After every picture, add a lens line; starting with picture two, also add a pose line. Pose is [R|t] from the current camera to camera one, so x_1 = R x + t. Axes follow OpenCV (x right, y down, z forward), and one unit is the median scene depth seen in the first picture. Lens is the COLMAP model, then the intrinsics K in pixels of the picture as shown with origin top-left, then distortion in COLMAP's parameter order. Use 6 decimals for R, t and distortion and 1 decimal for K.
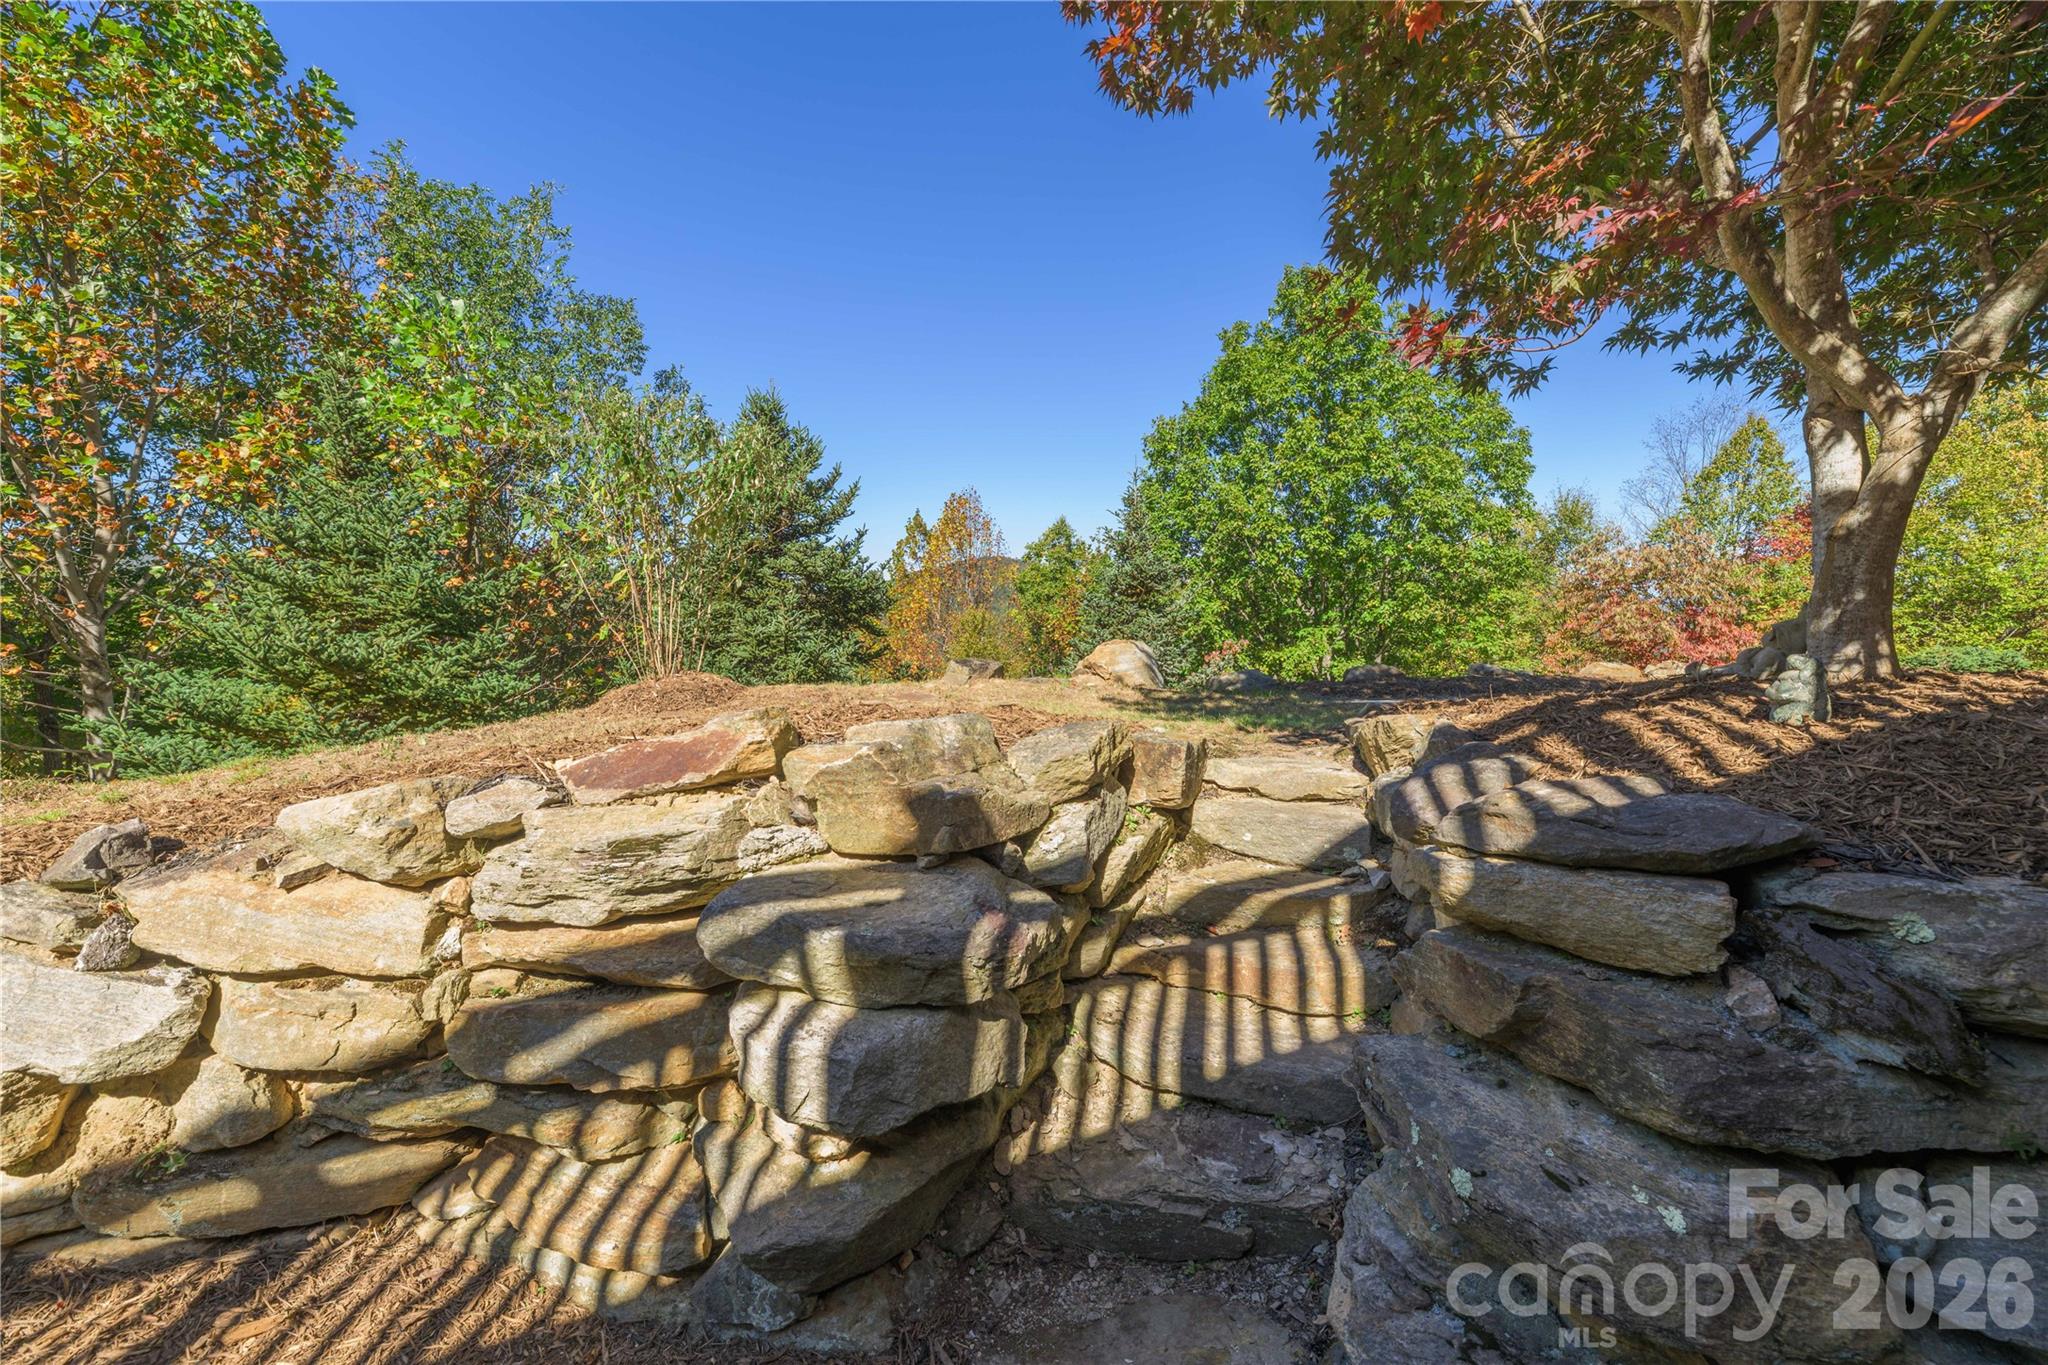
lens RADIAL K [[837.9, 0, 1029.0], [0, 837.9, 702.0], [0, 0, 1]] dist [0.000250, 0.000424]
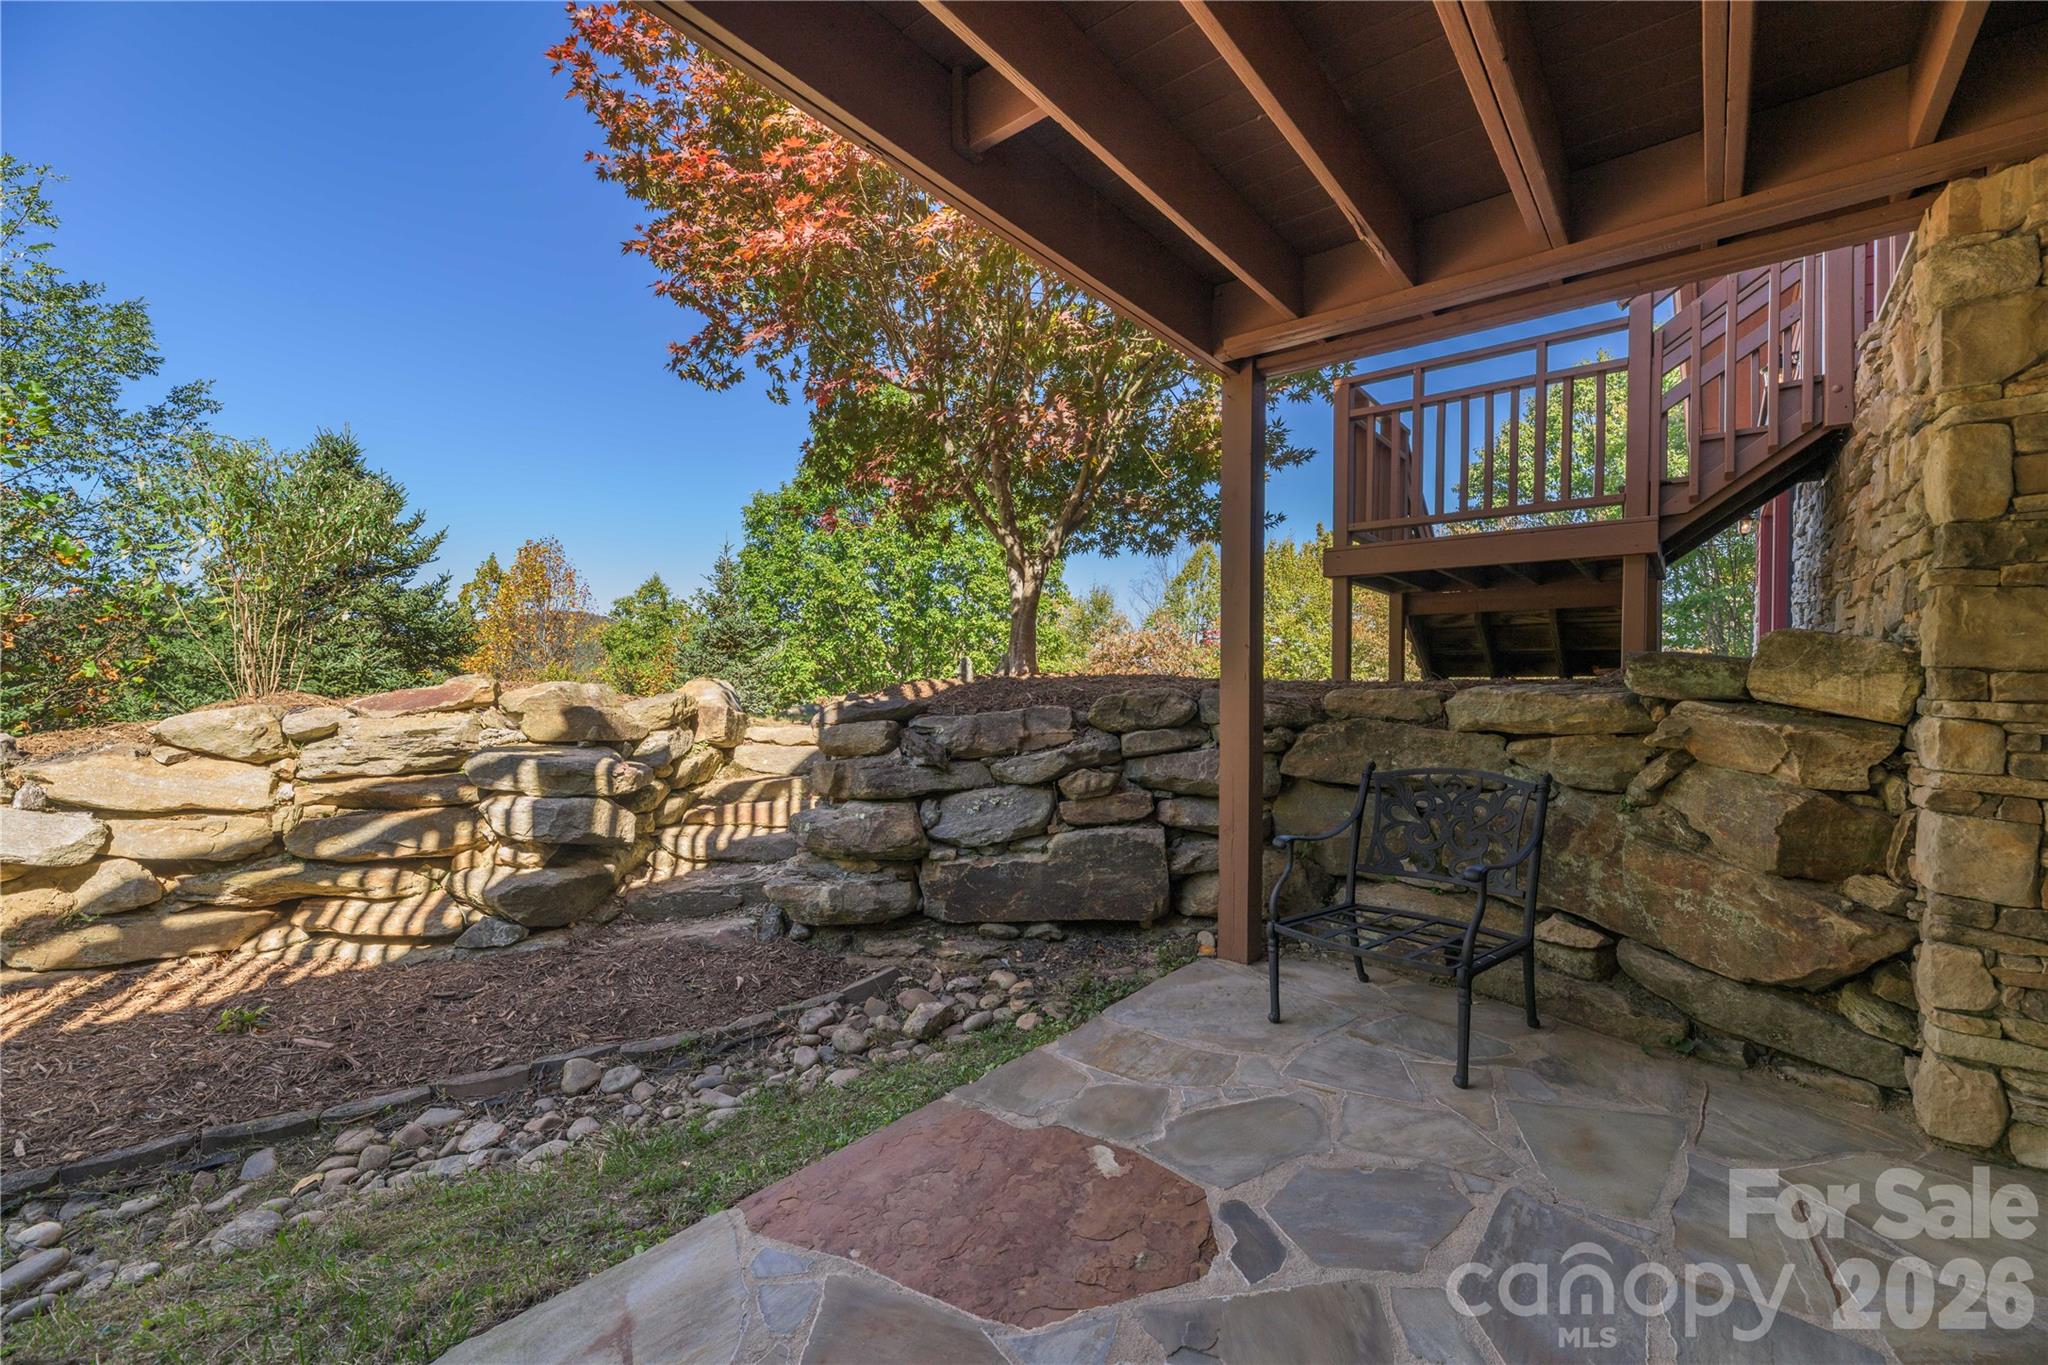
lens RADIAL K [[837.9, 0, 1032.4], [0, 837.9, 686.7], [0, 0, 1]] dist [0.000250, 0.000424]
pose [[0.895386, 0.016853, 0.444973, -0.010832], [0.026552, 0.995485, -0.091132, 0.055596], [-0.444499, 0.093413, 0.890895, -0.282781]]
